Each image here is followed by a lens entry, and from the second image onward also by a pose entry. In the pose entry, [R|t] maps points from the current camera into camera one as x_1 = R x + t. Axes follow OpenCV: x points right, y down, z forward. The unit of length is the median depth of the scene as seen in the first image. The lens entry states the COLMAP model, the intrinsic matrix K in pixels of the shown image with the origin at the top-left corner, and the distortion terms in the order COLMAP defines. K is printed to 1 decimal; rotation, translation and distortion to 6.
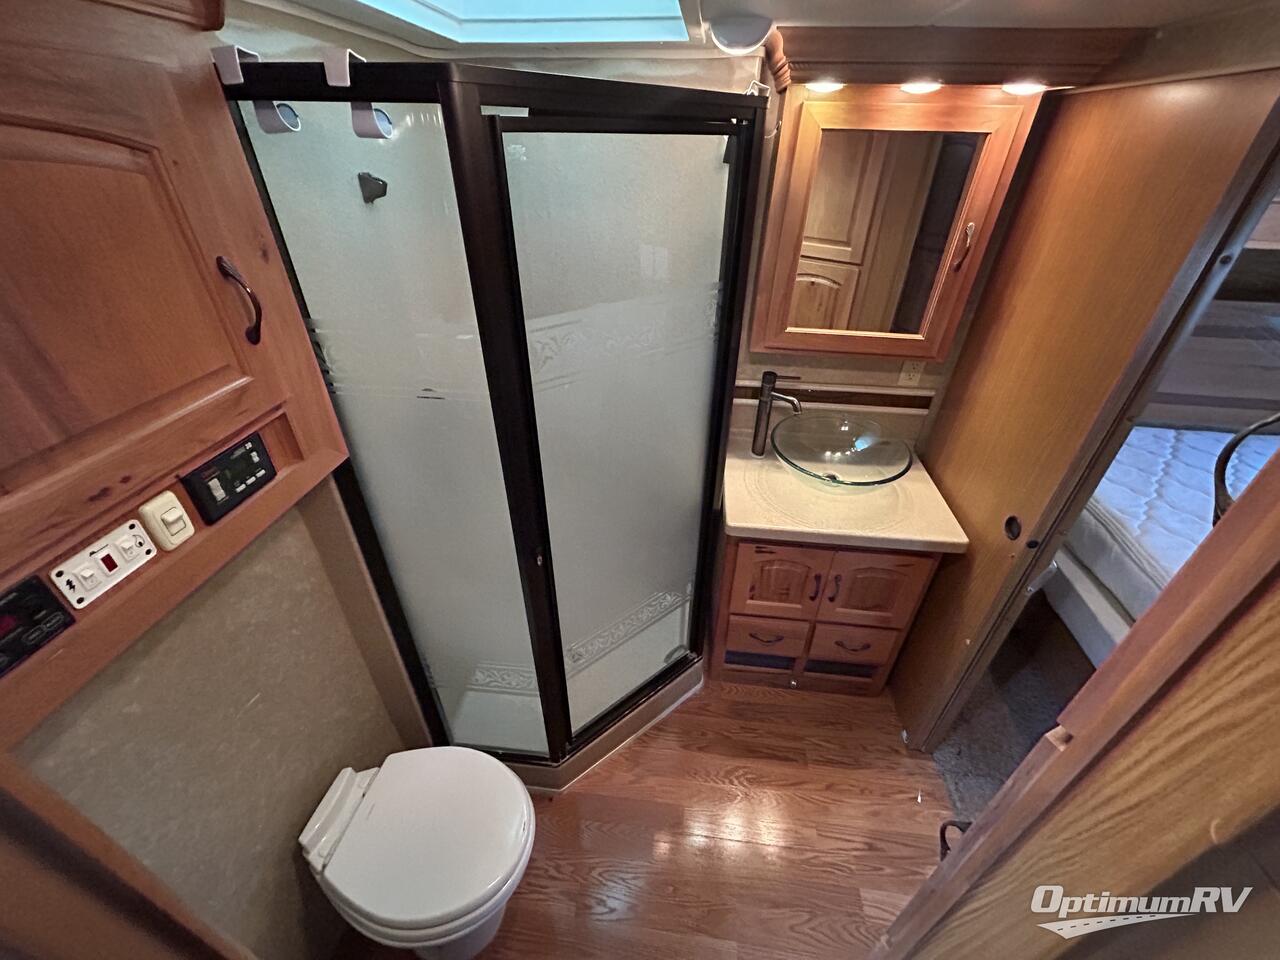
lens RADIAL K [[514.9, 0, 641.9], [0, 514.9, 471.9], [0, 0, 1]] dist [-0.001702, 0.000255]
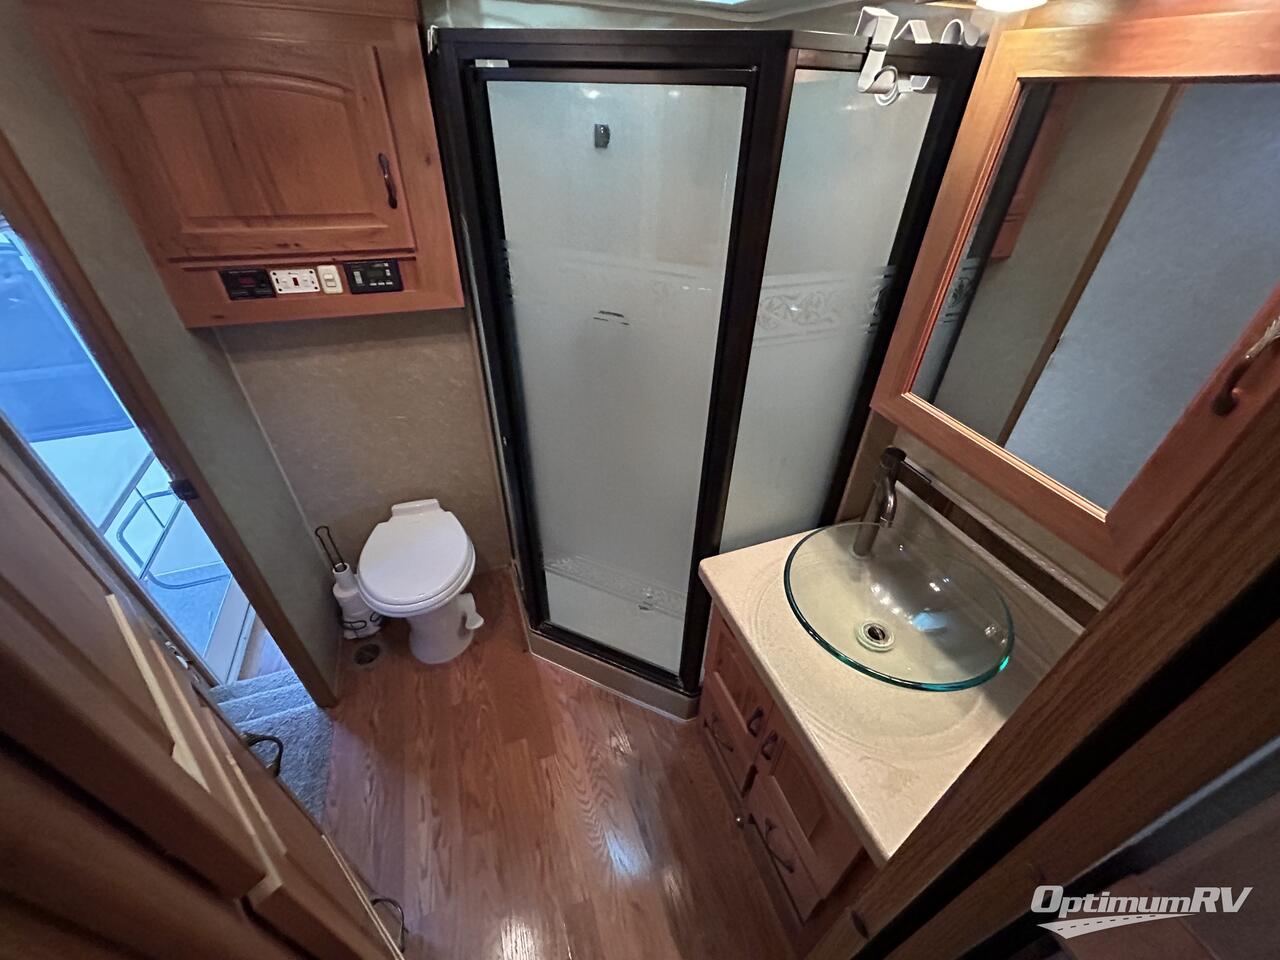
lens RADIAL K [[514.9, 0, 641.9], [0, 514.9, 471.9], [0, 0, 1]] dist [-0.001702, 0.000255]
pose [[0.453488, 0.522956, -0.721711, 1.359506], [-0.506678, 0.817450, 0.273958, -0.420083], [0.733230, 0.241438, 0.635674, 0.719153]]
